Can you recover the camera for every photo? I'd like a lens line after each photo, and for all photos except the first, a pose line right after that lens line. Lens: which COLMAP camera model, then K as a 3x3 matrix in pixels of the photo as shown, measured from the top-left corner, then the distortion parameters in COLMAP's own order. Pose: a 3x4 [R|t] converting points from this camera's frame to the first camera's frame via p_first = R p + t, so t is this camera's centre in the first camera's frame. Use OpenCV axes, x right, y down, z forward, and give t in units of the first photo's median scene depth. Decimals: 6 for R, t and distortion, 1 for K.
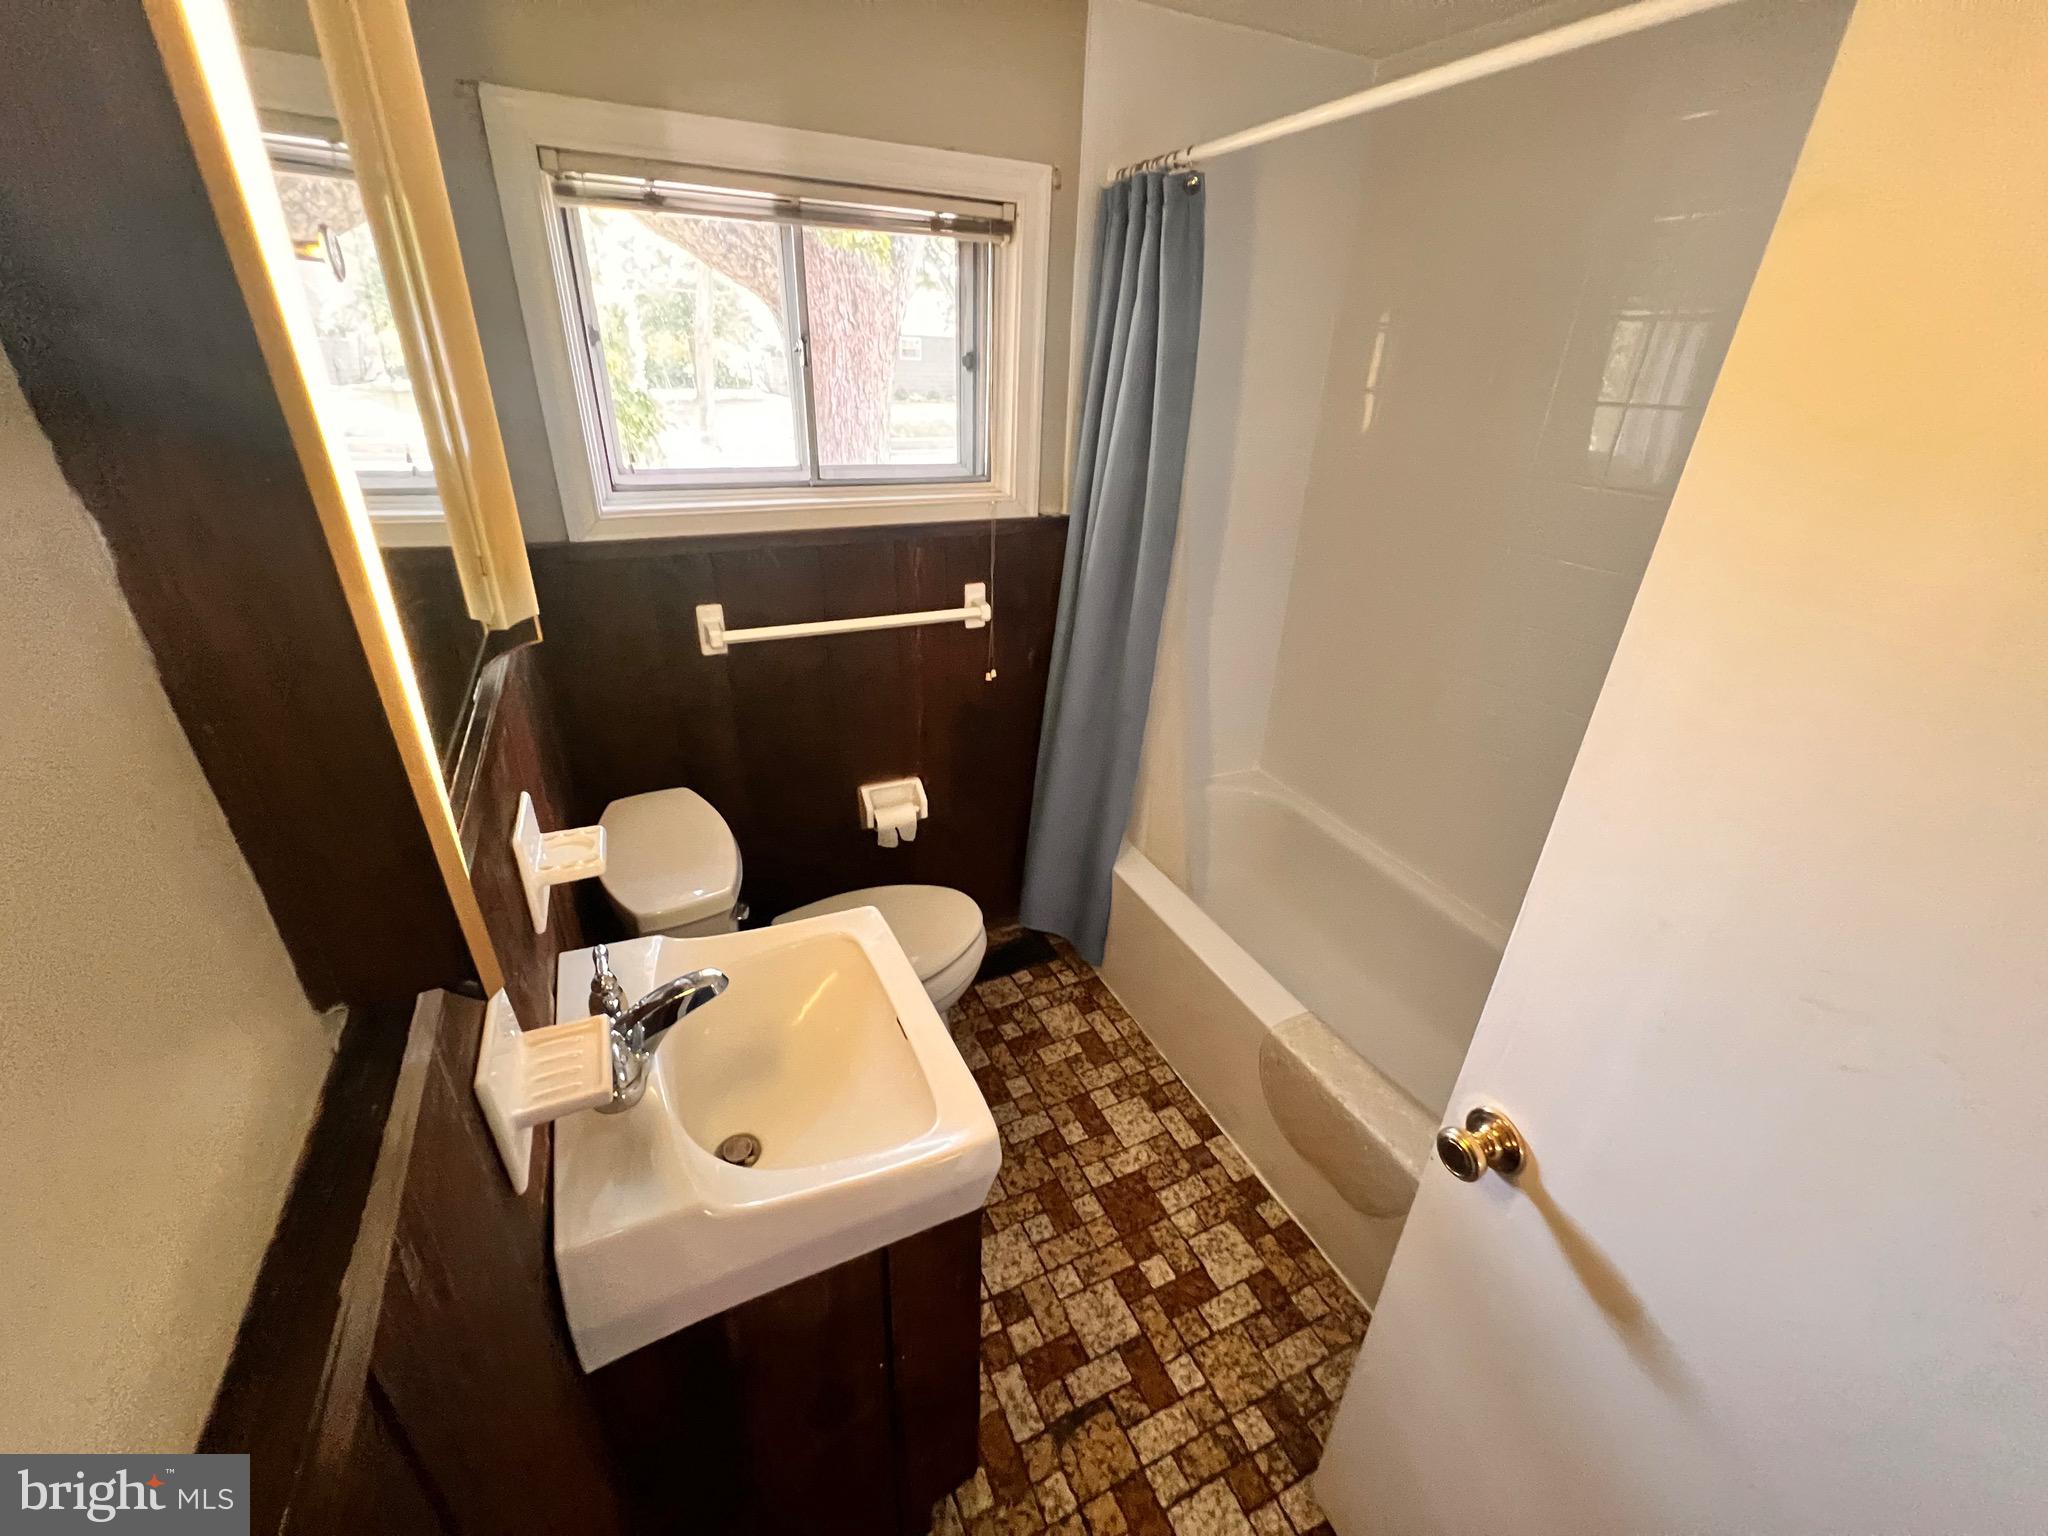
lens RADIAL K [[823.8, 0, 1020.5], [0, 823.8, 770.9], [0, 0, 1]] dist [0.000291, -0.000039]
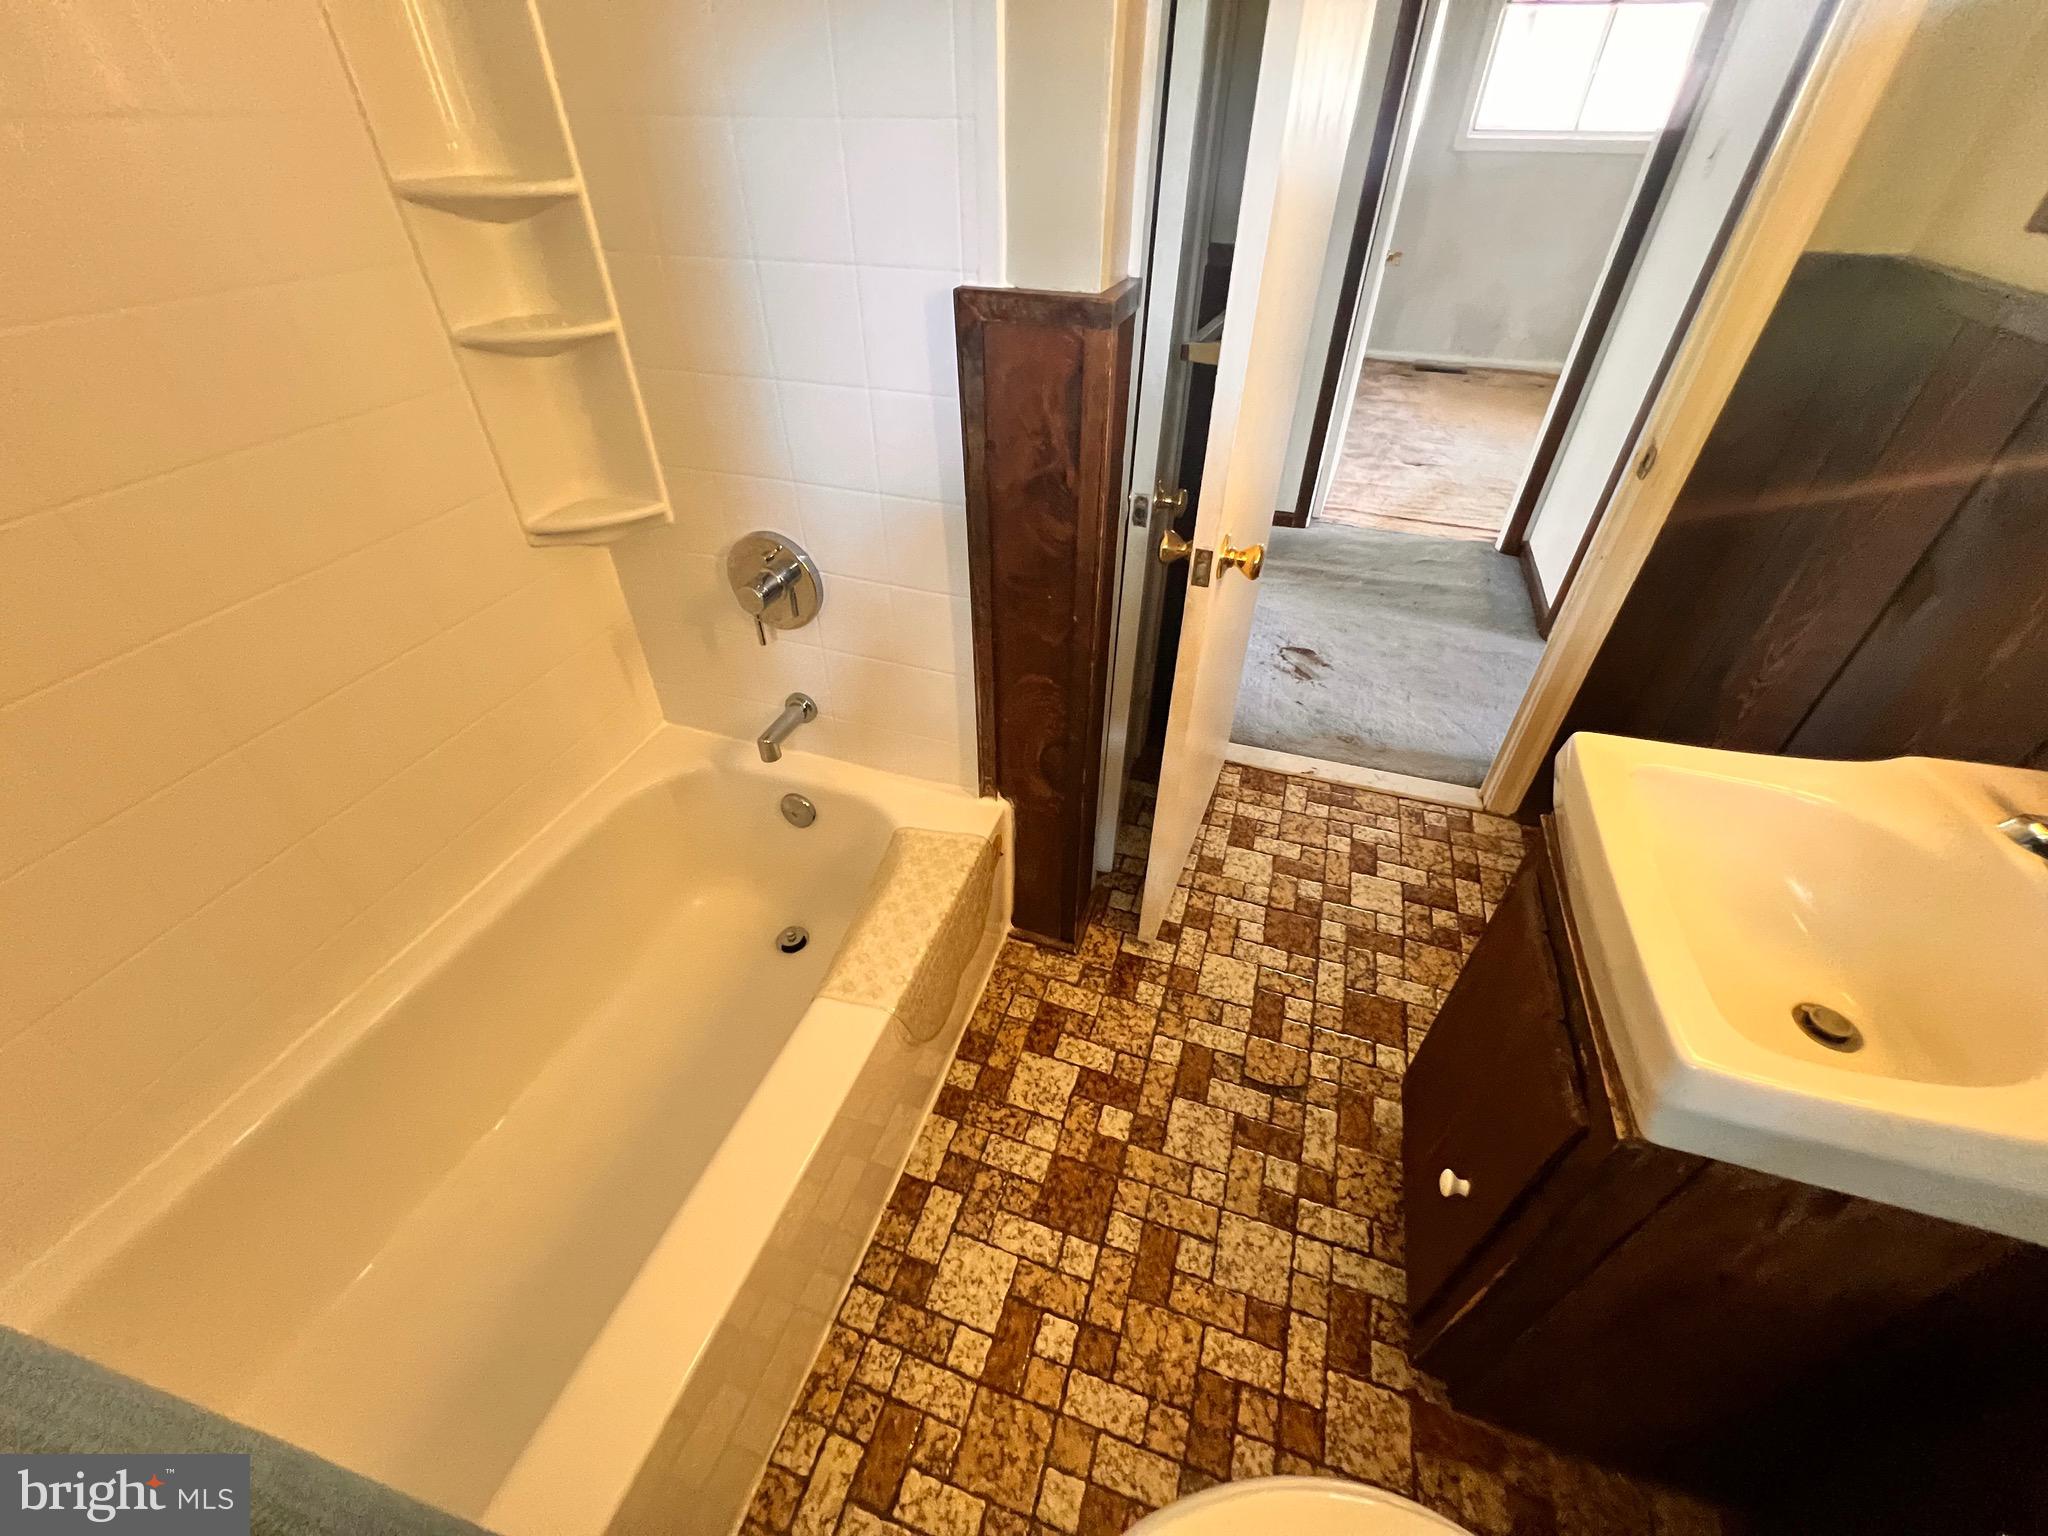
lens RADIAL K [[818.3, 0, 1027.0], [0, 818.3, 772.5], [0, 0, 1]] dist [-0.001669, 0.000211]
pose [[-0.718421, -0.471142, 0.511759, -0.042461], [0.280805, 0.476661, 0.833032, -0.347289], [-0.636412, 0.742172, -0.210144, 0.944163]]
